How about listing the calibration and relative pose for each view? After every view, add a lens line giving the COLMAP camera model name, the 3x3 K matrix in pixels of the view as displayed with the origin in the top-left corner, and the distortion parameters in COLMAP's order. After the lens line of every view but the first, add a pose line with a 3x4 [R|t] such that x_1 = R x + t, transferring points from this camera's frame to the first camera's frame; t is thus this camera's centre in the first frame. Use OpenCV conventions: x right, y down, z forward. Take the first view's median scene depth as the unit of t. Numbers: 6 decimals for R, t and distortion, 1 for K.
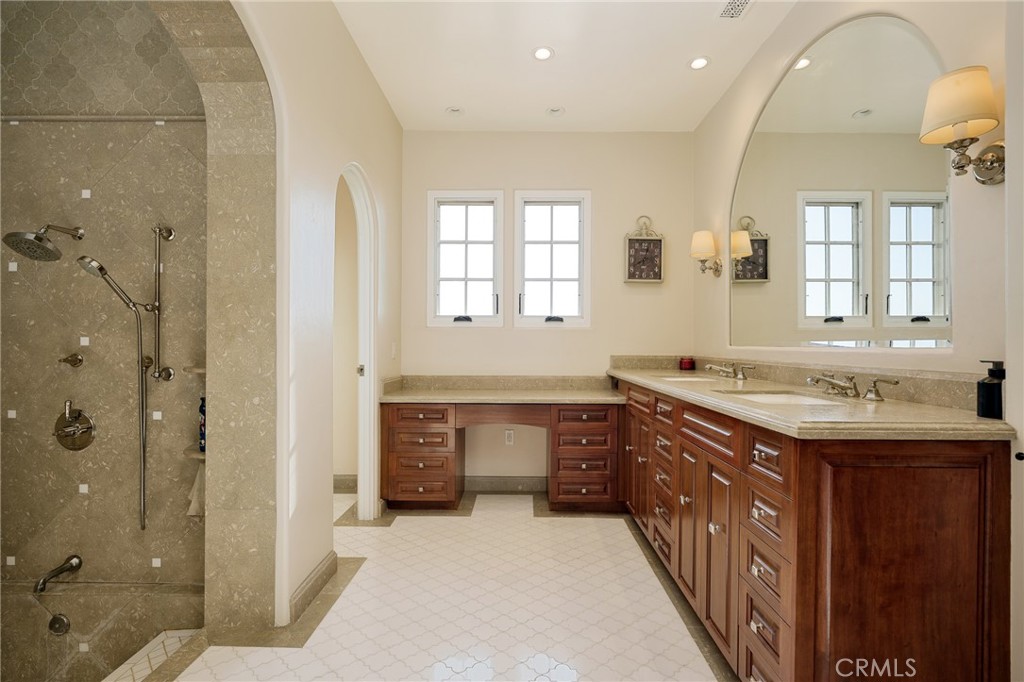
lens RADIAL K [[467.0, 0, 513.4], [0, 467.0, 344.2], [0, 0, 1]] dist [0.000474, -0.000082]
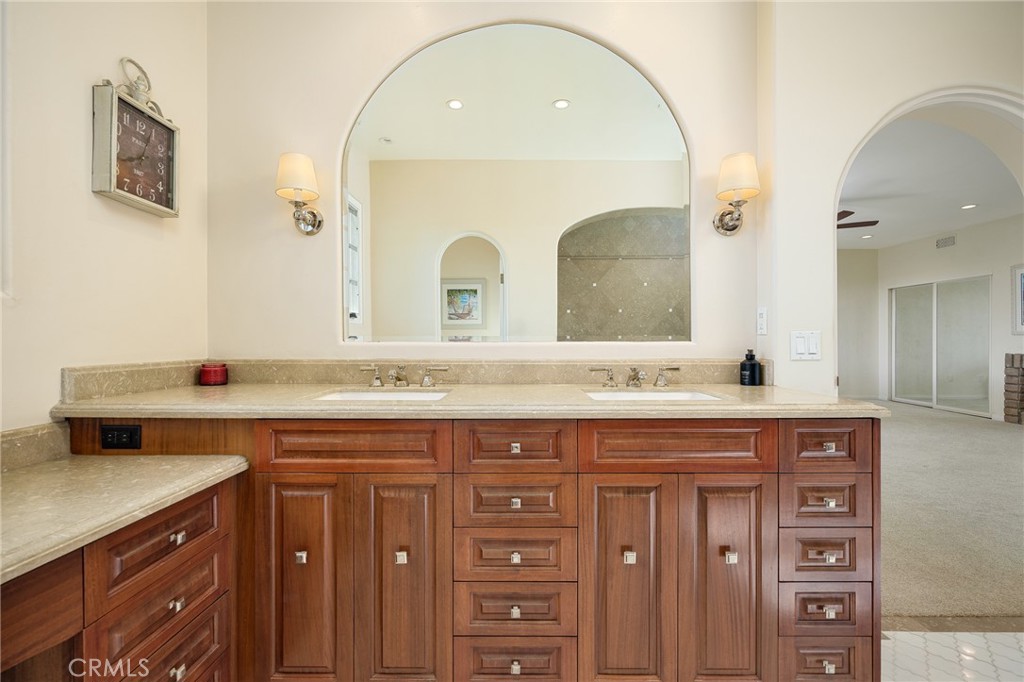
lens RADIAL K [[467.0, 0, 513.0], [0, 467.0, 339.2], [0, 0, 1]] dist [0.000474, -0.000082]
pose [[-0.002891, -0.003445, 0.999990, -0.189356], [0.000184, 0.999994, 0.003446, -0.001103], [-0.999996, 0.000194, -0.002891, 0.635989]]
